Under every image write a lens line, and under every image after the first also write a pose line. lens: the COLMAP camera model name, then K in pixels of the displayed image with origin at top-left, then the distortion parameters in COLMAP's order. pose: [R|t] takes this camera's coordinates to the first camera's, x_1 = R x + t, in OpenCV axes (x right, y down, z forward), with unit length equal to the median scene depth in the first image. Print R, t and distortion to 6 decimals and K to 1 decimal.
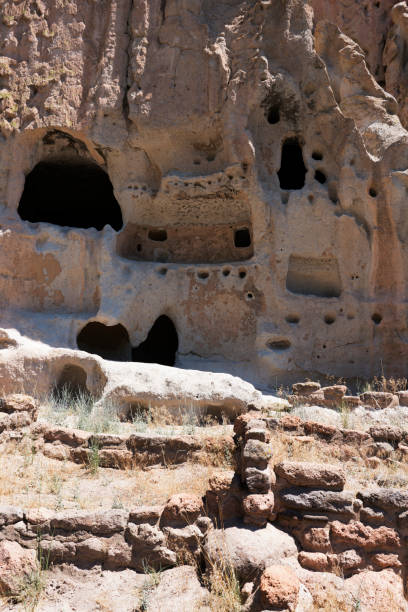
lens RADIAL K [[443.0, 0, 205.2], [0, 443.0, 306.9], [0, 0, 1]] dist [-0.030682, 0.002163]
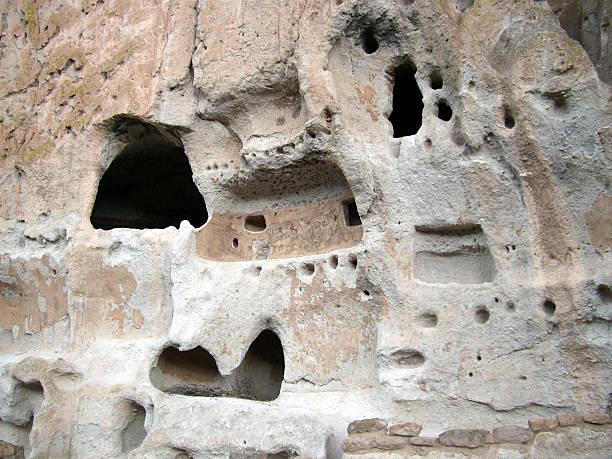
lens RADIAL K [[662.4, 0, 304.5], [0, 662.4, 224.1], [0, 0, 1]] dist [-0.155081, 0.000000]
pose [[0.931752, -0.134957, -0.337083, 0.377032], [0.090739, 0.985449, -0.143725, 0.008190], [0.351574, 0.103329, 0.930440, -0.015167]]
